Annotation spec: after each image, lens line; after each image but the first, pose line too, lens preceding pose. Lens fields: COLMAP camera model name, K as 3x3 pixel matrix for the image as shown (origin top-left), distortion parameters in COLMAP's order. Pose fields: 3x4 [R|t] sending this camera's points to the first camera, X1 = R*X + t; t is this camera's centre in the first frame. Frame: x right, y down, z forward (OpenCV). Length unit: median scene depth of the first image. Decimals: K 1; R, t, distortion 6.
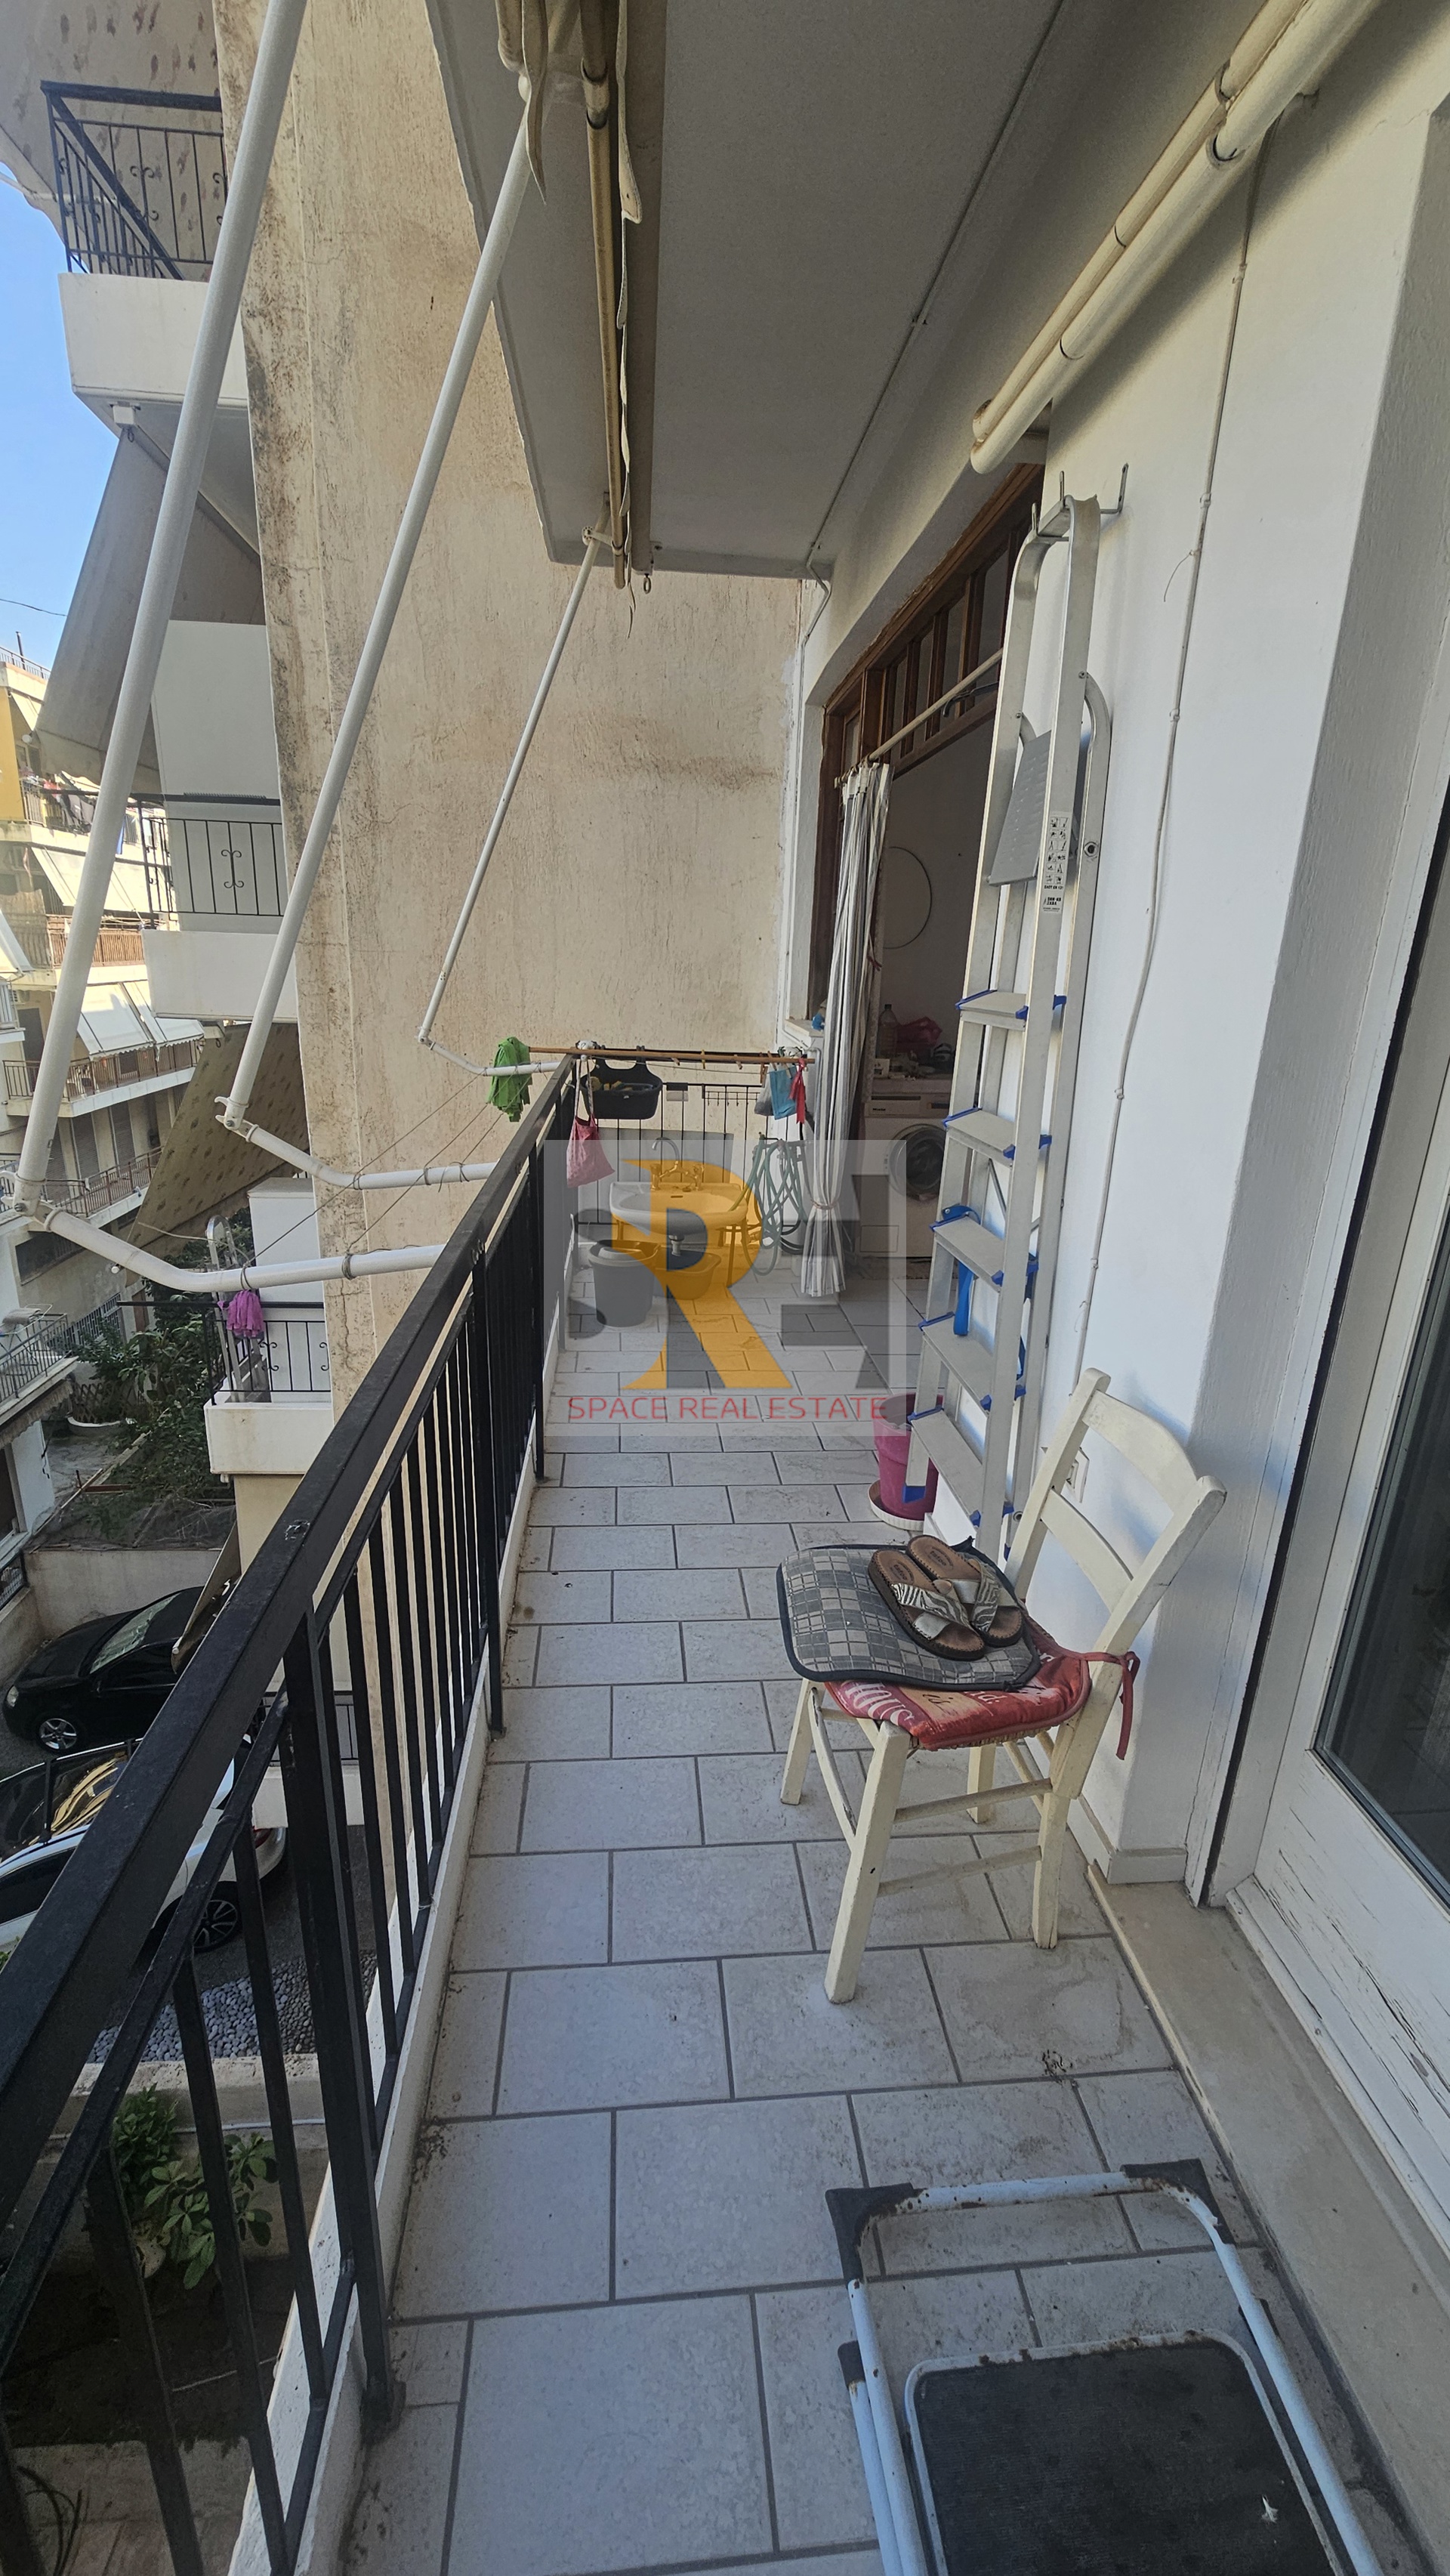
lens RADIAL K [[1055.0, 0, 723.6], [0, 1055.0, 1295.0], [0, 0, 1]] dist [-0.001619, -0.000600]
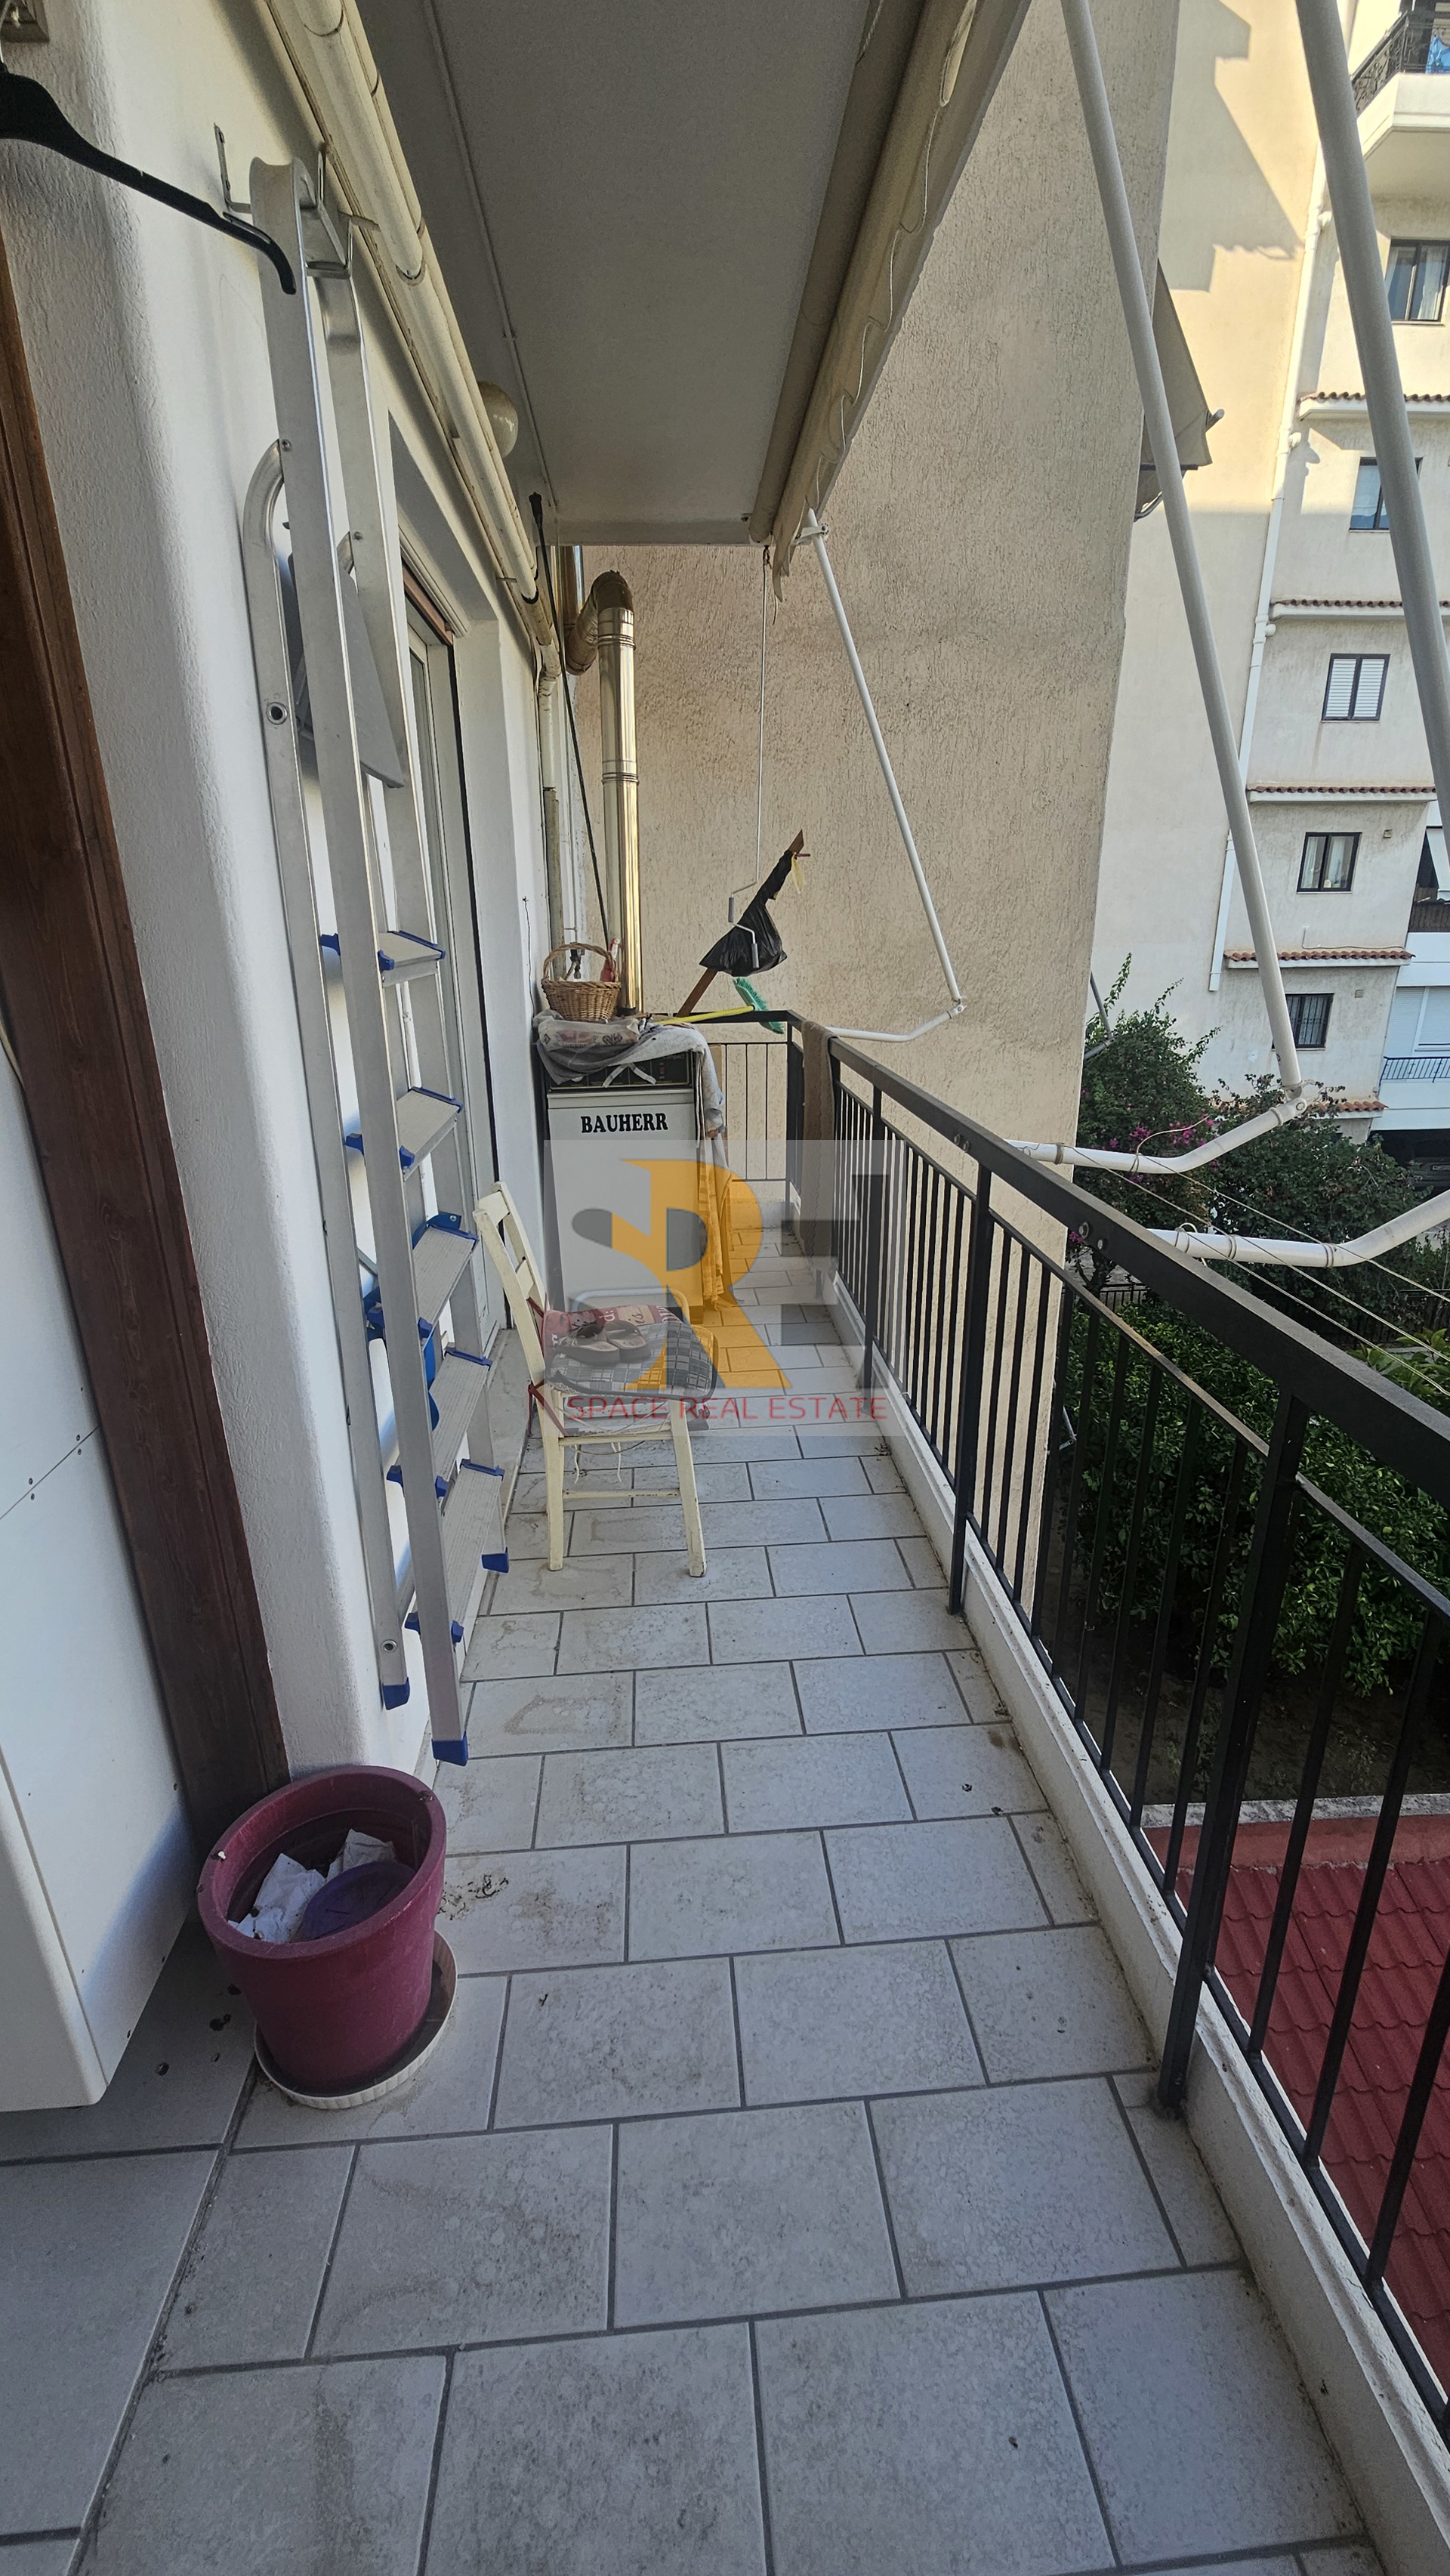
lens RADIAL K [[1055.0, 0, 730.6], [0, 1055.0, 1289.3], [0, 0, 1]] dist [-0.001619, -0.000600]
pose [[-0.999642, -0.025938, 0.006497, 0.018648], [-0.017010, 0.804339, 0.593927, -0.437598], [-0.020631, 0.593605, -0.804492, 1.438556]]
